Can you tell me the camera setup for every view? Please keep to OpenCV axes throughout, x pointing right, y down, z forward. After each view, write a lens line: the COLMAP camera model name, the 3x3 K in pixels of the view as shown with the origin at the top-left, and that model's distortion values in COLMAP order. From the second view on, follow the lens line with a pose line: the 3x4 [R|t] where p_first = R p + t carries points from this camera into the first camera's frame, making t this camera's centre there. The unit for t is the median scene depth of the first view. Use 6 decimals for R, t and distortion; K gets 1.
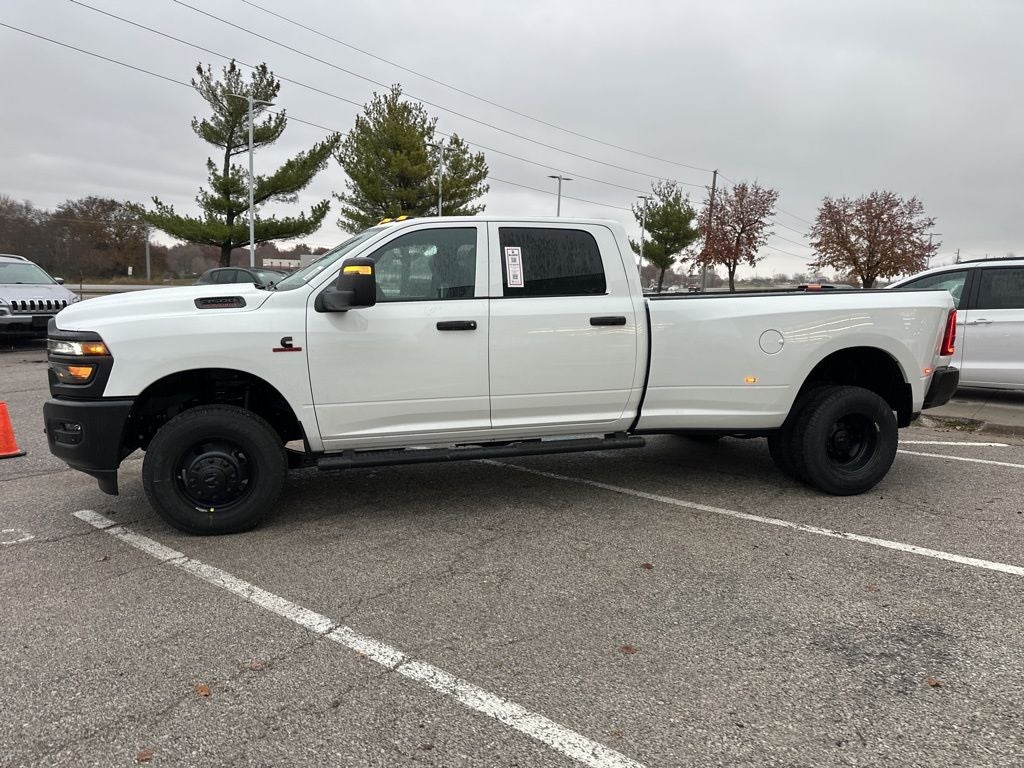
lens RADIAL K [[715.3, 0, 514.9], [0, 715.3, 381.0], [0, 0, 1]] dist [0.061220, -0.077620]
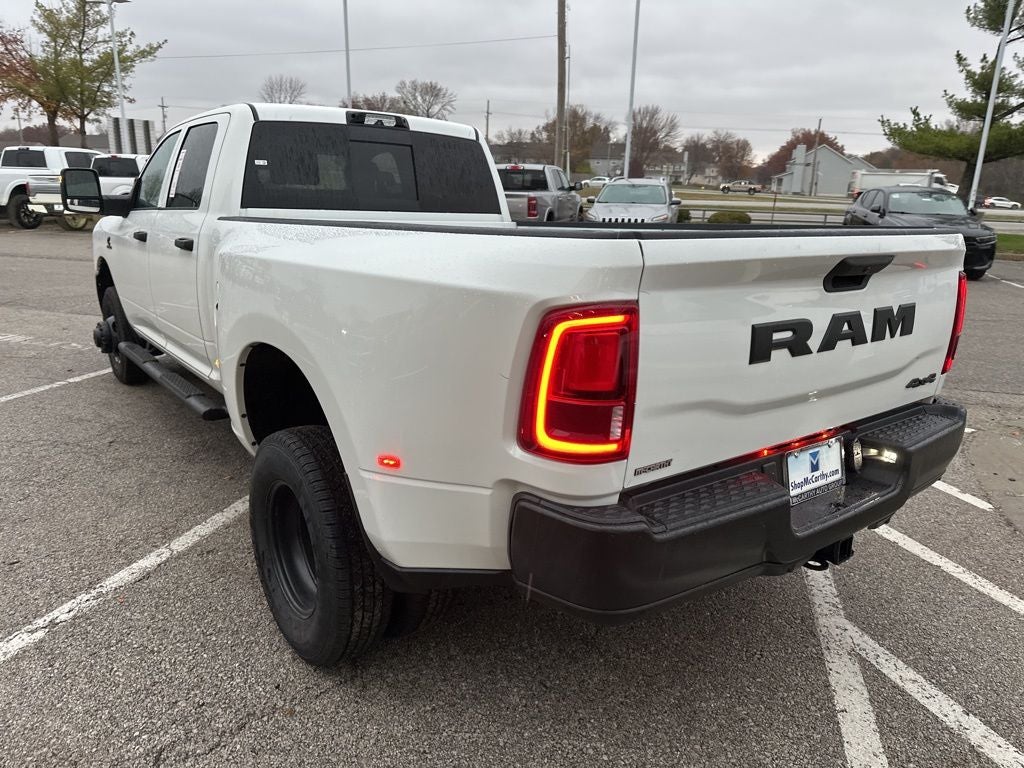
lens RADIAL K [[720.1, 0, 507.8], [0, 720.1, 399.0], [0, 0, 1]] dist [0.042606, -0.062122]
pose [[0.368927, 0.252067, -0.894626, 0.785005], [-0.140789, 0.966573, 0.214279, -0.109404], [0.918734, 0.046901, 0.392083, 0.810182]]
